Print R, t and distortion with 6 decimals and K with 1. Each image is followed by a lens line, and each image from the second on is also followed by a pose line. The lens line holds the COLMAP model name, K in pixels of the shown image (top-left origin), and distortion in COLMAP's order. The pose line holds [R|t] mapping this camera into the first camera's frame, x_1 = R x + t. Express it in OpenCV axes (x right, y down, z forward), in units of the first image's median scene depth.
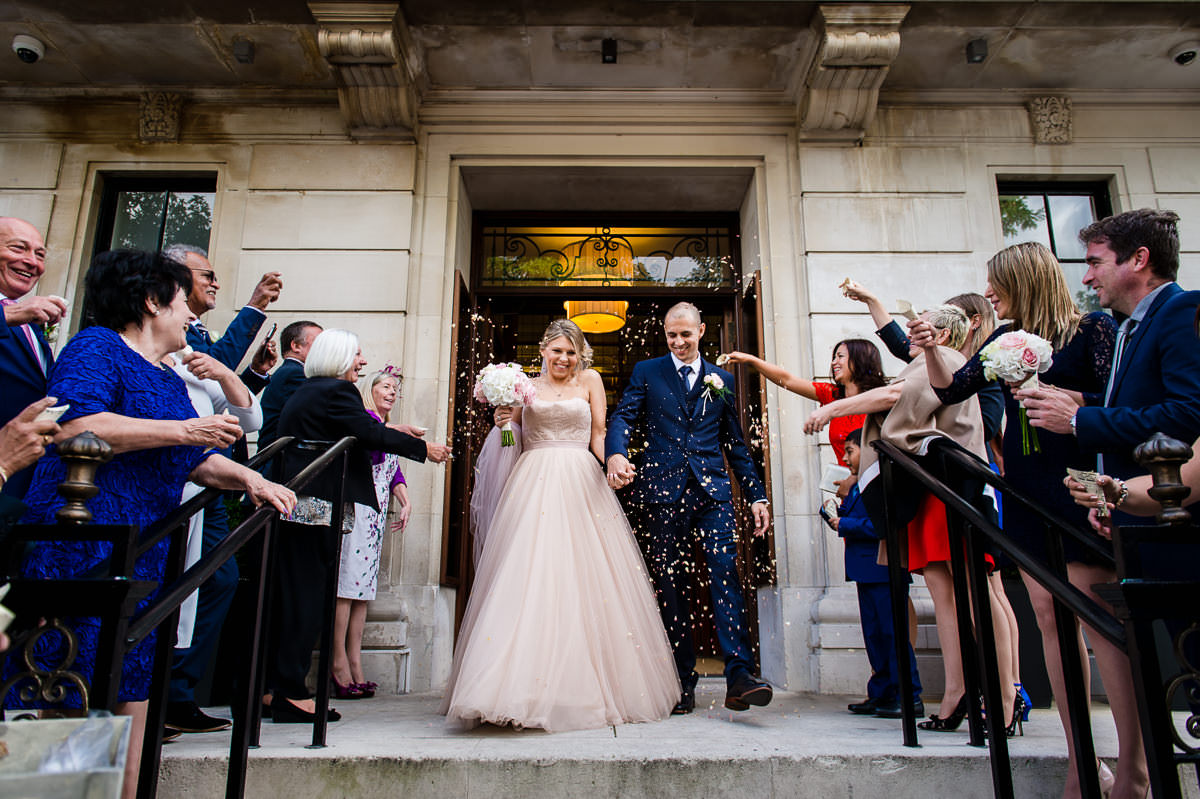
lens RADIAL K [[924.9, 0, 602.9], [0, 924.9, 361.8], [0, 0, 1]] dist [0.007285, 0.007360]
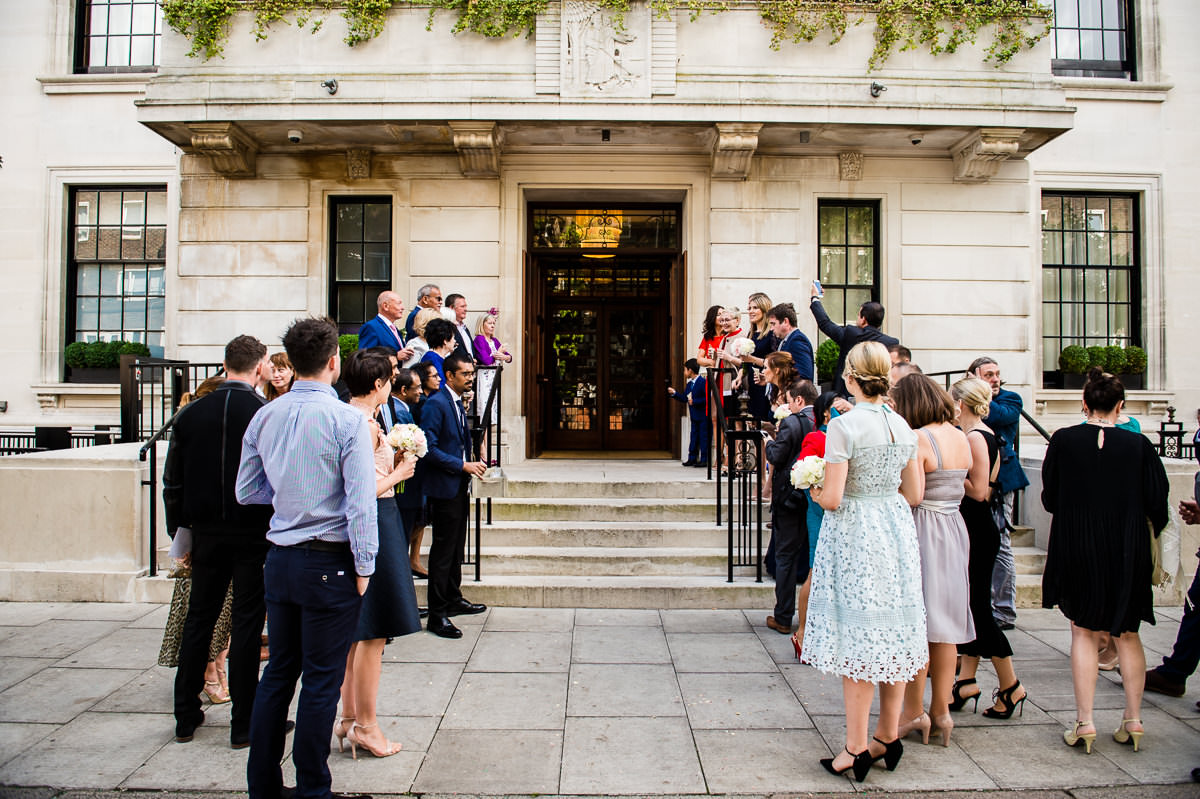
lens RADIAL K [[924.9, 0, 602.9], [0, 924.9, 361.8], [0, 0, 1]] dist [0.007285, 0.007360]
pose [[0.999980, 0.005086, -0.003834, 0.009767], [-0.004177, 0.978111, 0.208042, -0.264890], [0.004809, -0.208022, 0.978112, -0.856329]]
